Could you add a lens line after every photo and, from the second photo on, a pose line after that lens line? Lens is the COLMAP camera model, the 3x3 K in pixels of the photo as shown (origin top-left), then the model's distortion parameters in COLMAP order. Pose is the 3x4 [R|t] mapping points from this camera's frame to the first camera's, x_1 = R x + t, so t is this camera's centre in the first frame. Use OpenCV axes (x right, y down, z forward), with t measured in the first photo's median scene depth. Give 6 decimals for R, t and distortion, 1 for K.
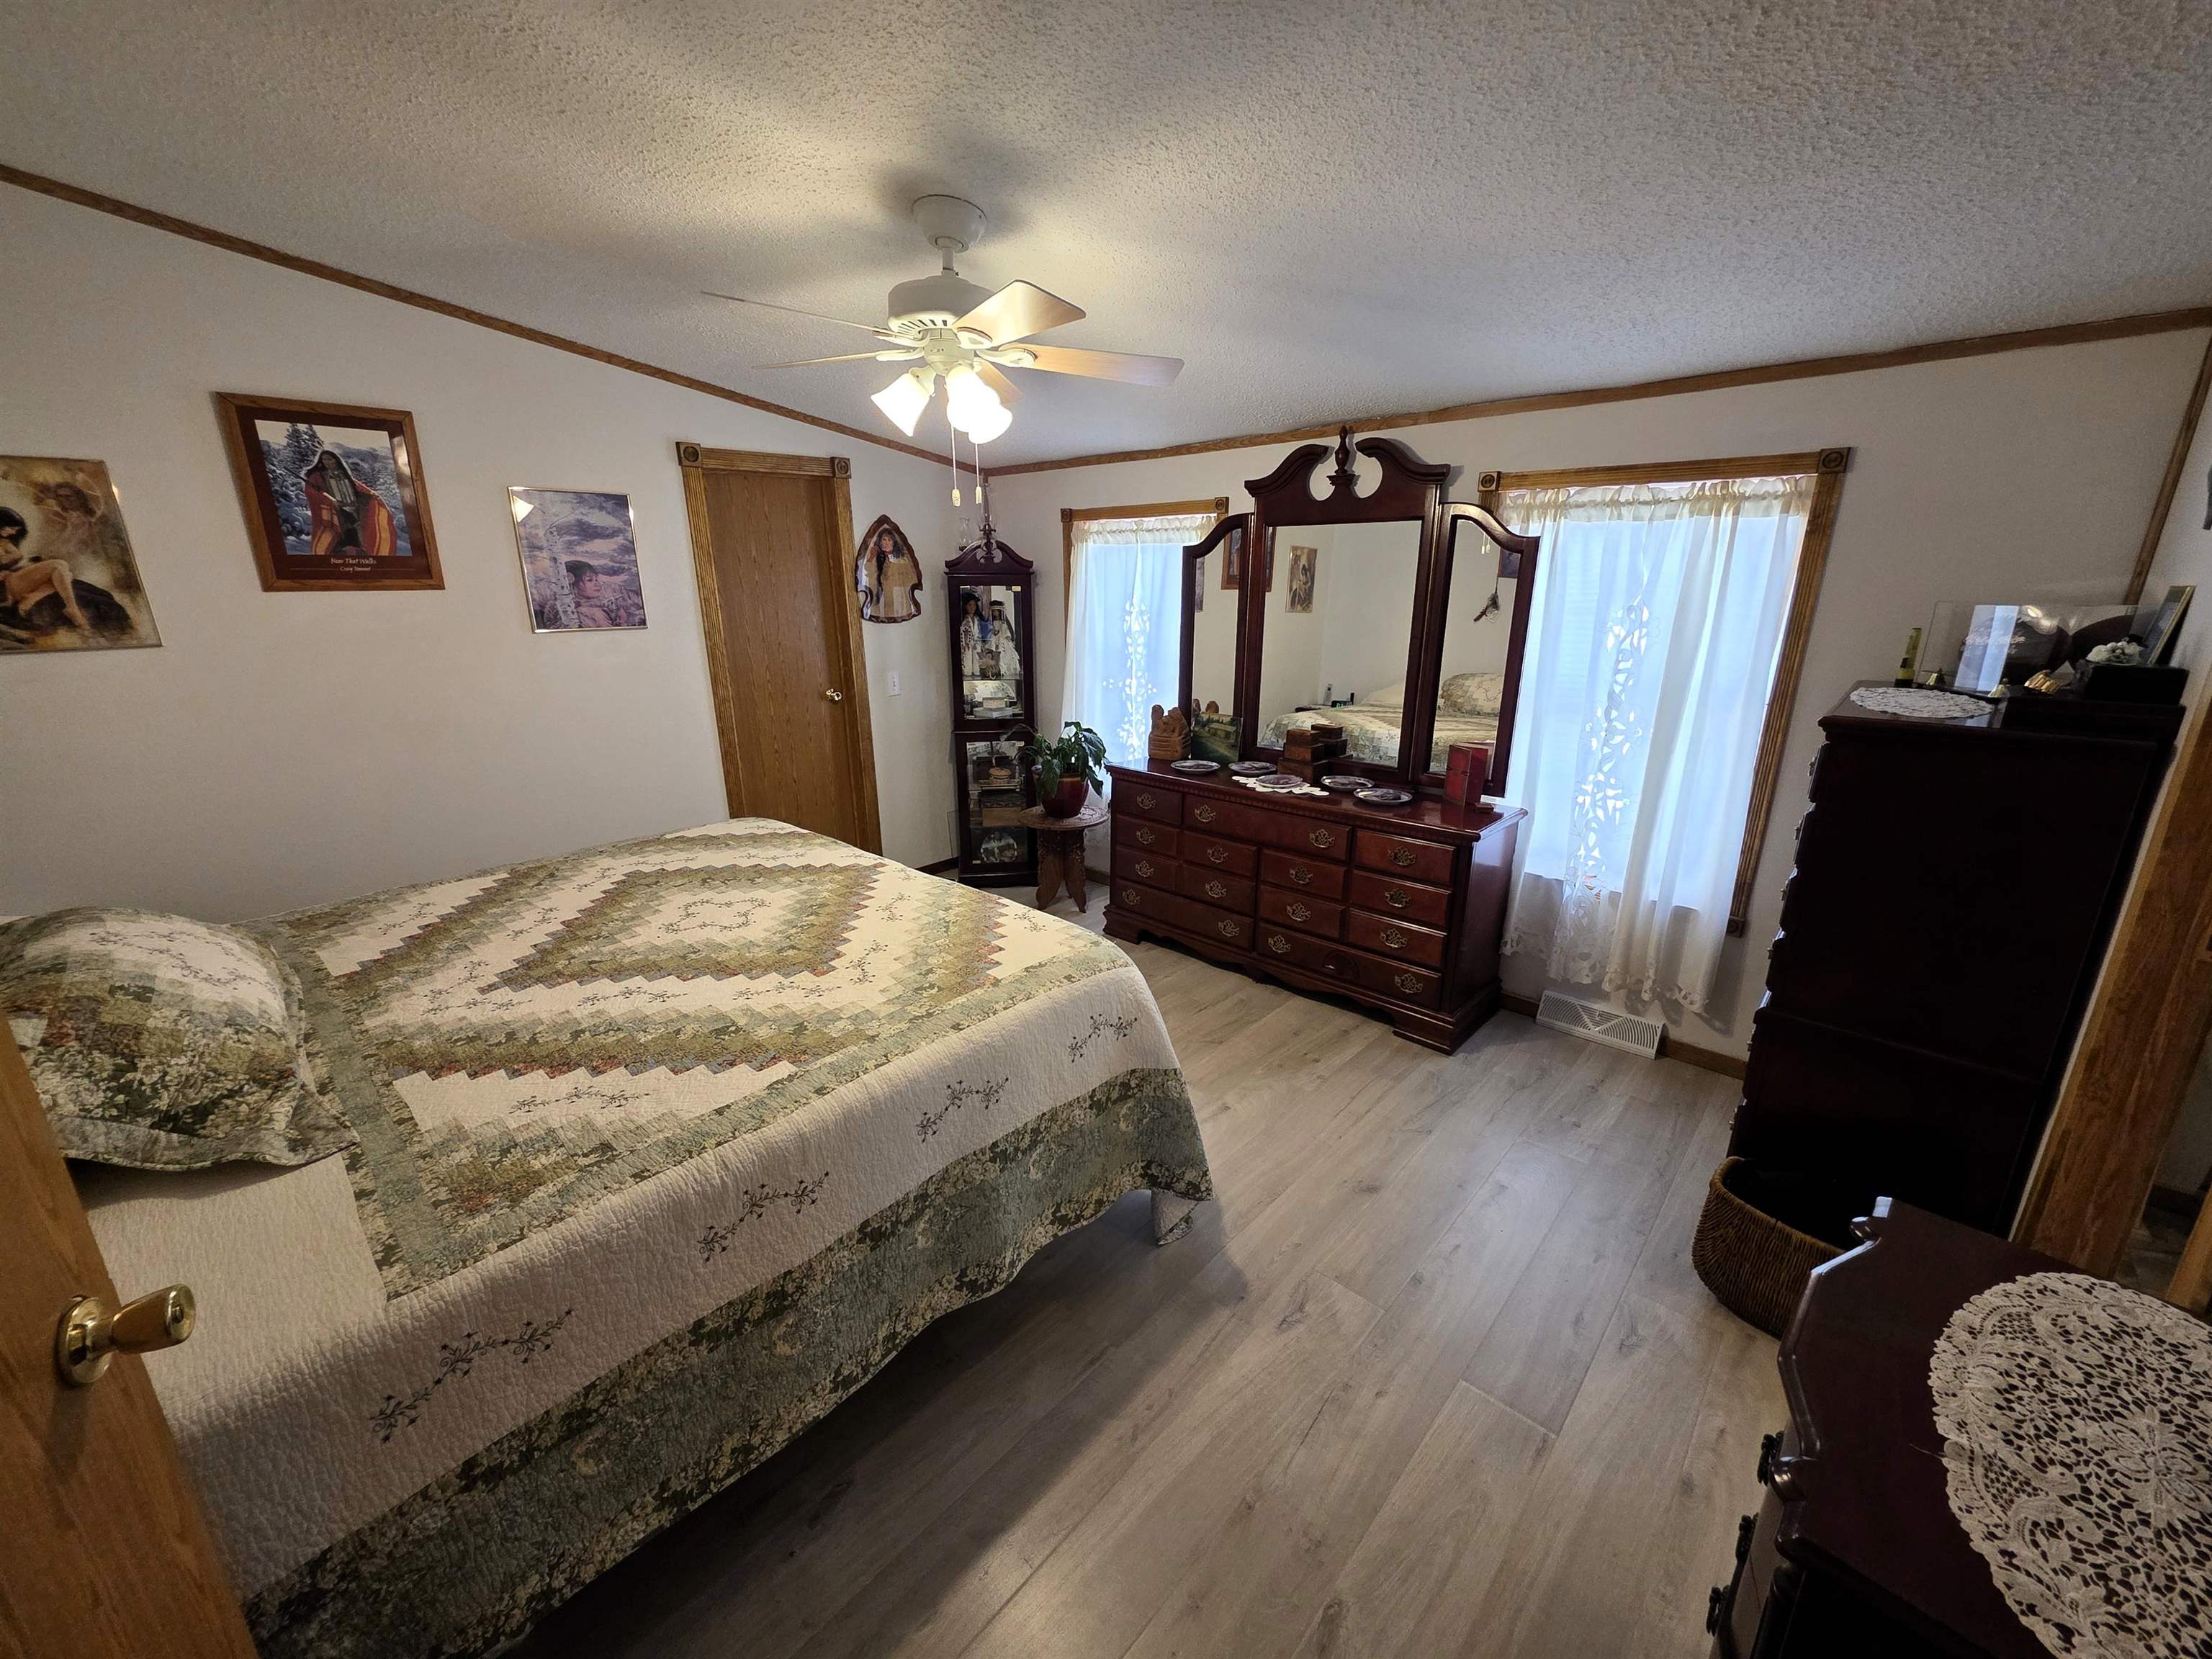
lens RADIAL K [[884.4, 0, 1105.4], [0, 884.4, 832.5], [0, 0, 1]] dist [0.000748, -0.000104]
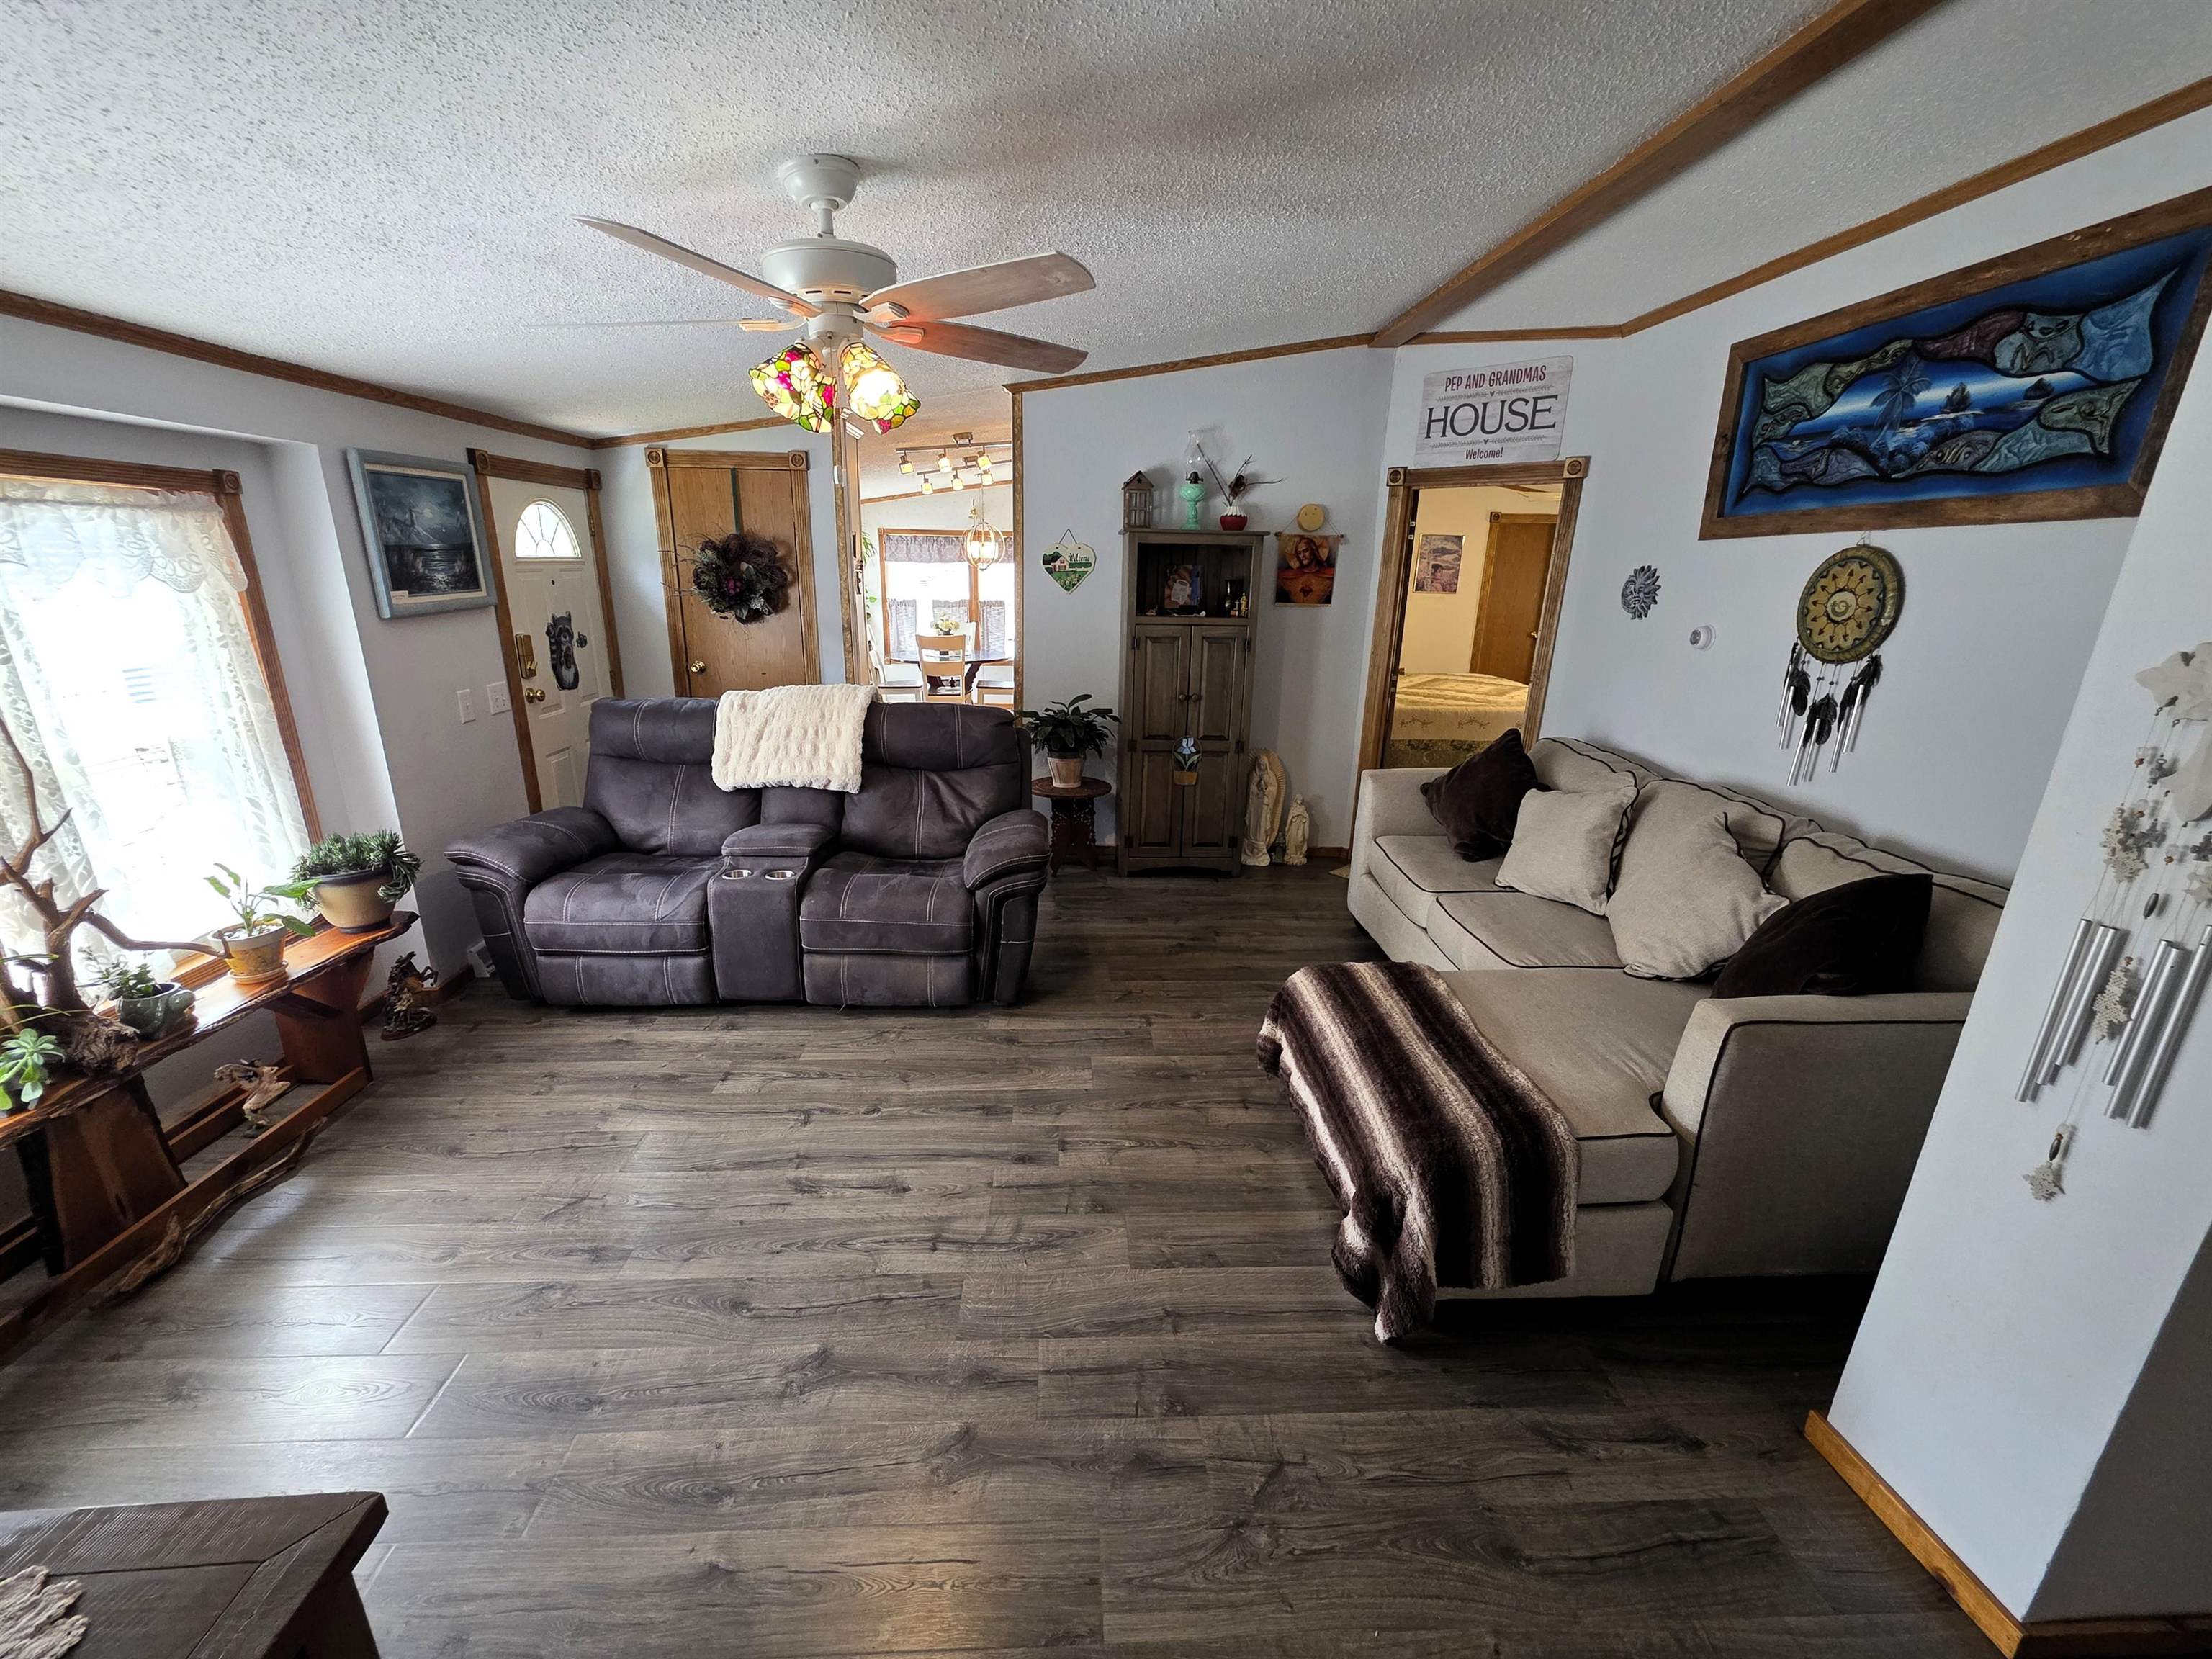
lens RADIAL K [[884.4, 0, 1097.6], [0, 884.4, 840.1], [0, 0, 1]] dist [0.000748, -0.000104]
pose [[0.696032, 0.236616, -0.677903, 0.567126], [-0.230883, 0.967754, 0.100728, 0.388272], [0.679877, 0.086406, 0.728218, -1.305091]]
